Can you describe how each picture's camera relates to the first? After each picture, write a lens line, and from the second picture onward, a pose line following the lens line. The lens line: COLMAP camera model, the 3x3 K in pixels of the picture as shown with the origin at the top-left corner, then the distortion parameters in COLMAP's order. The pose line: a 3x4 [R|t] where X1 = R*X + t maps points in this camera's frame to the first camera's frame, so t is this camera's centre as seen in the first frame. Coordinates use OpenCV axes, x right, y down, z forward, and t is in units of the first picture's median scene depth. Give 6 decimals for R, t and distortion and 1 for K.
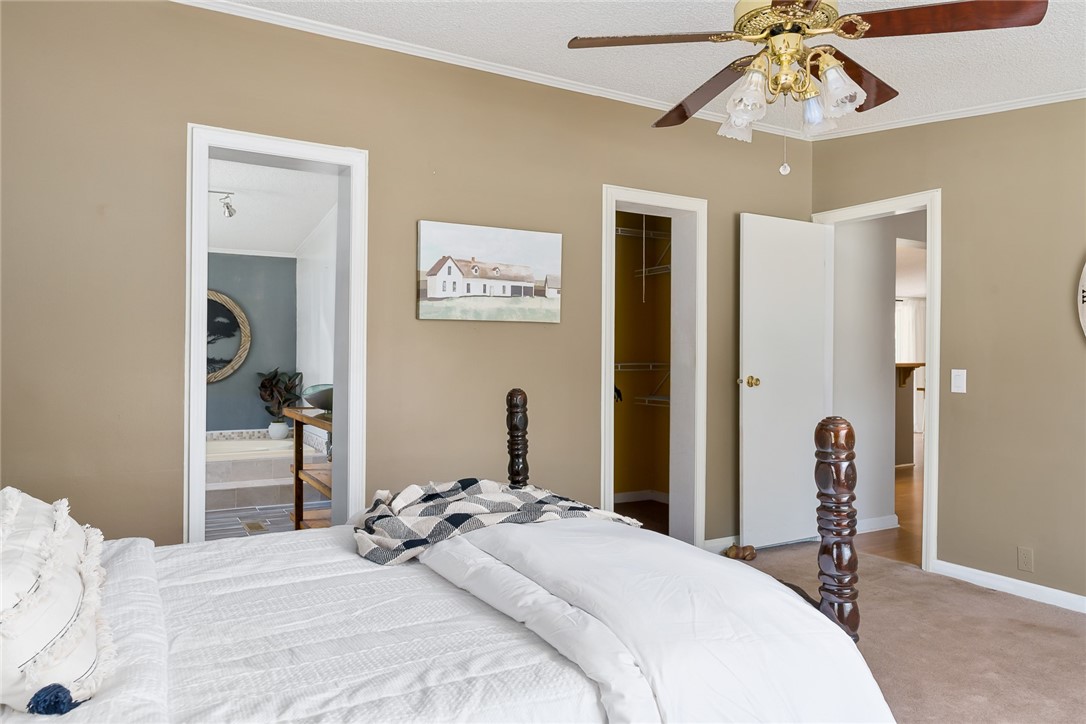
lens RADIAL K [[752.4, 0, 543.1], [0, 752.4, 364.6], [0, 0, 1]] dist [0.033126, -0.014392]
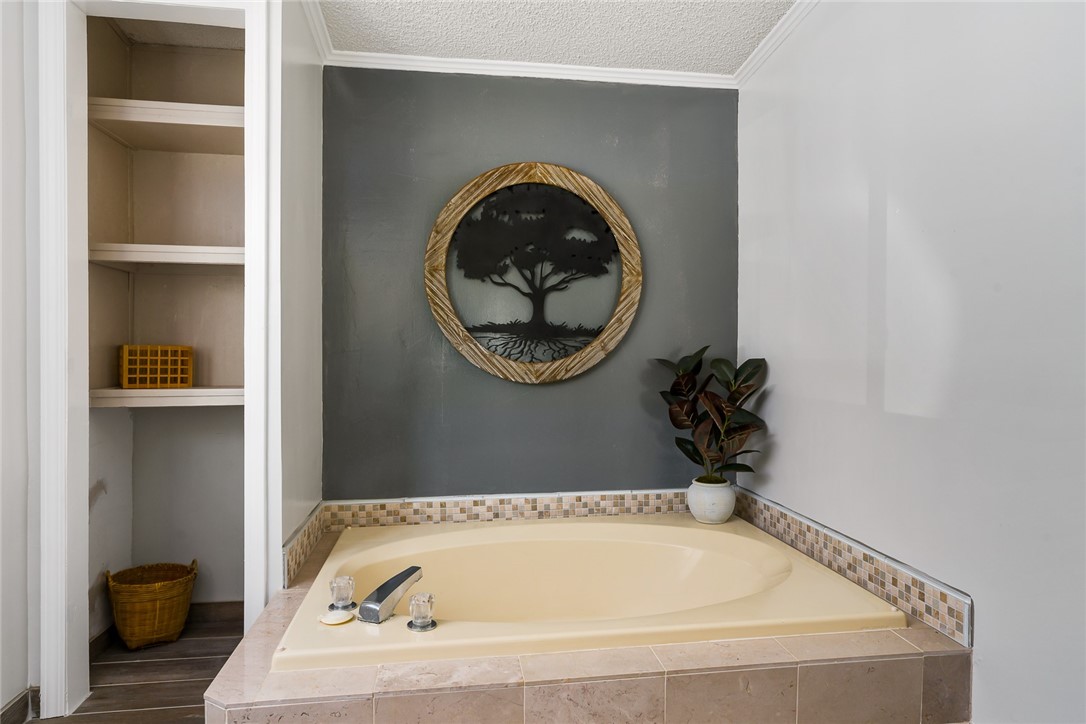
lens RADIAL K [[652.9, 0, 543.8], [0, 652.9, 359.4], [0, 0, 1]] dist [0.001064, 0.000043]
pose [[0.936200, 0.001006, -0.351465, -0.311242], [0.002629, 0.999948, 0.009866, 0.007421], [0.351457, -0.010161, 0.936149, 0.639750]]
